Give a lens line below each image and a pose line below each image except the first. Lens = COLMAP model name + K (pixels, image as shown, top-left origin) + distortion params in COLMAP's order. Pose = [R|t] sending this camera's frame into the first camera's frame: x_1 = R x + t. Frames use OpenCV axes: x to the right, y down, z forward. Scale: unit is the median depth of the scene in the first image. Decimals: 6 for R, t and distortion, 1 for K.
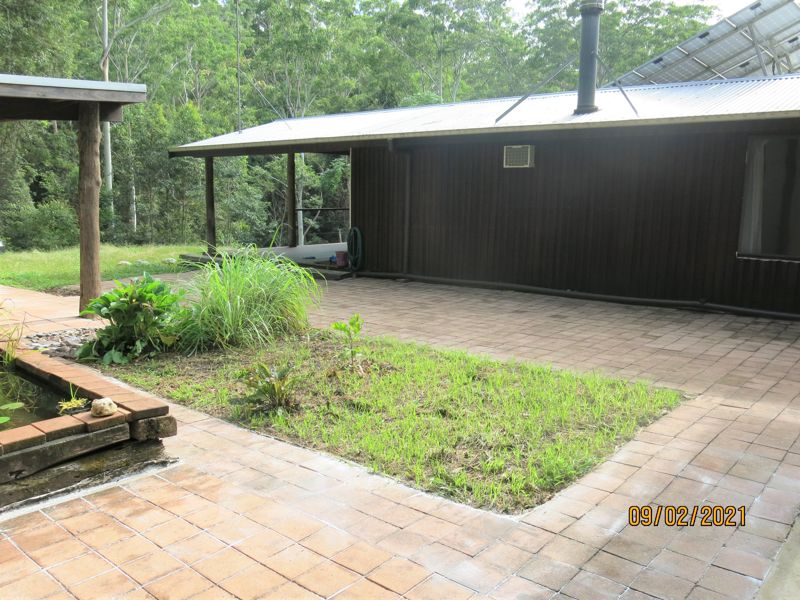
lens RADIAL K [[667.9, 0, 400.0], [0, 667.9, 300.0], [0, 0, 1]] dist [-0.009827, -0.002434]
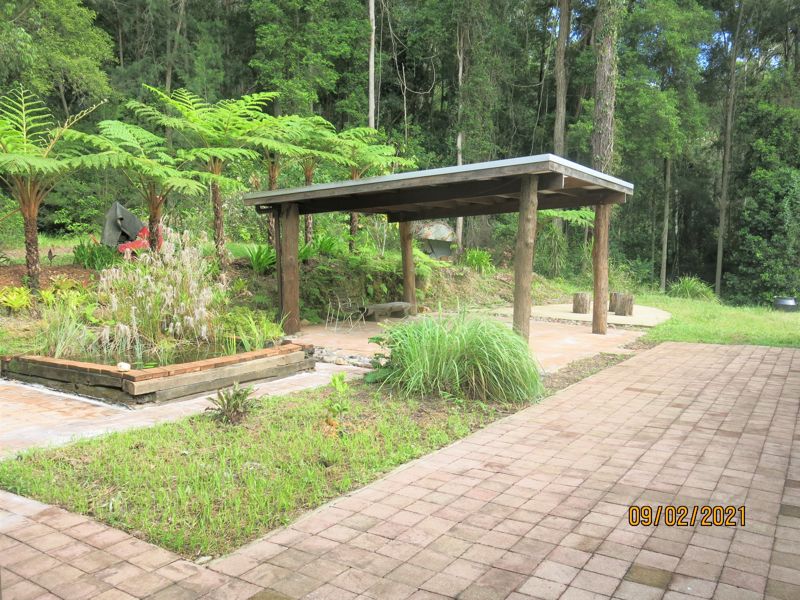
lens RADIAL K [[667.9, 0, 400.0], [0, 667.9, 300.0], [0, 0, 1]] dist [-0.009827, -0.002434]
pose [[0.134225, 0.067226, -0.988668, 1.502981], [-0.151980, 0.987289, 0.046499, -0.232605], [0.979227, 0.144016, 0.142736, 1.453518]]
